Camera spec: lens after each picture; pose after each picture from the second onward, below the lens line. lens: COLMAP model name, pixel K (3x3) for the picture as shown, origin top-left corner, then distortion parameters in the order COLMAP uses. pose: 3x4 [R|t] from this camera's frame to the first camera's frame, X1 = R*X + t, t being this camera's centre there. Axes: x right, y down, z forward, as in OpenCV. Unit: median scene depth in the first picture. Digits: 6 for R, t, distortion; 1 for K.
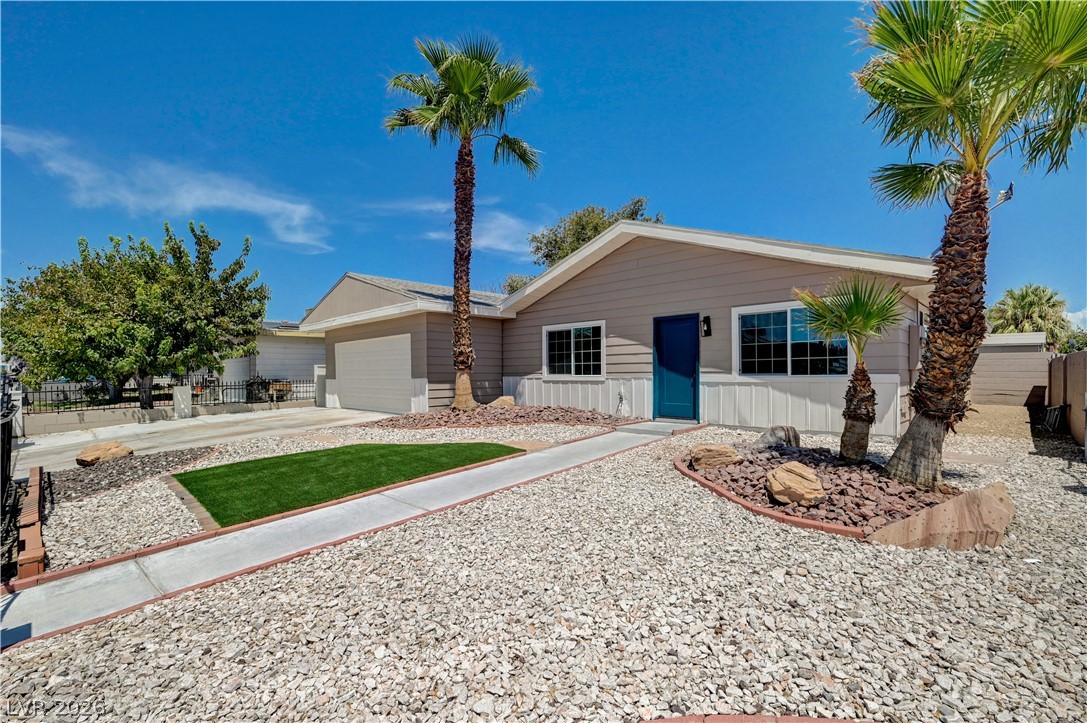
lens RADIAL K [[493.9, 0, 547.7], [0, 493.9, 378.9], [0, 0, 1]] dist [0.004466, 0.001615]
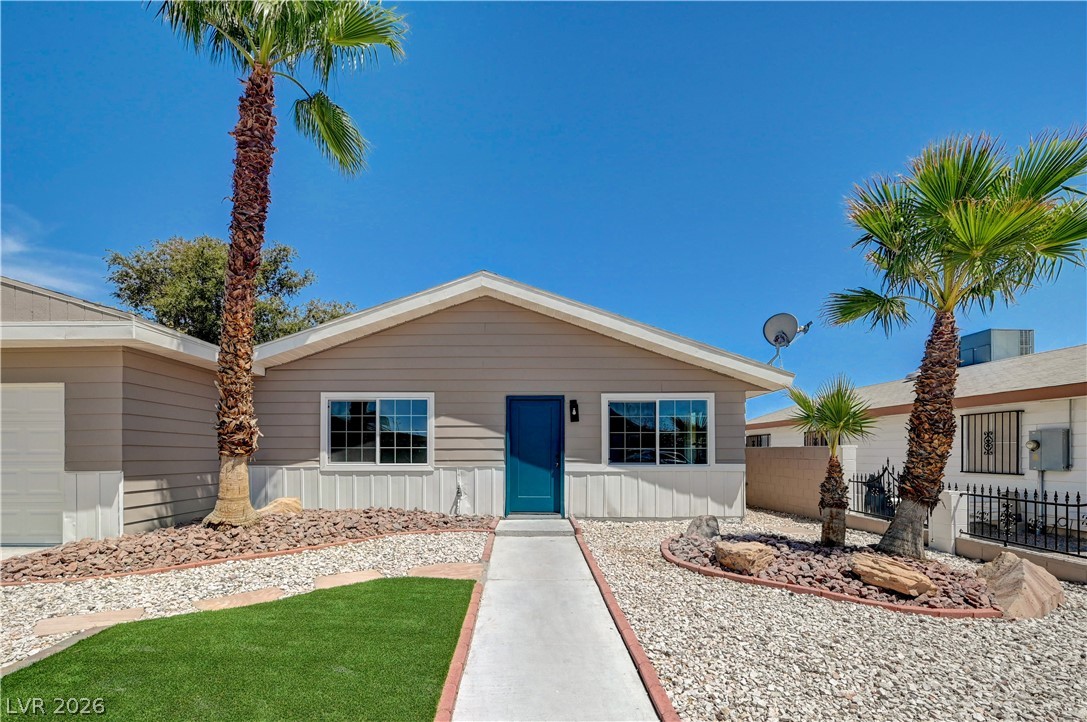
lens RADIAL K [[504.9, 0, 525.5], [0, 504.9, 453.6], [0, 0, 1]] dist [0.003148, 0.000376]
pose [[0.717221, 0.009106, 0.696786, -0.343828], [0.001753, 0.999888, -0.014871, -0.011913], [-0.696843, 0.011887, 0.717125, 0.341307]]
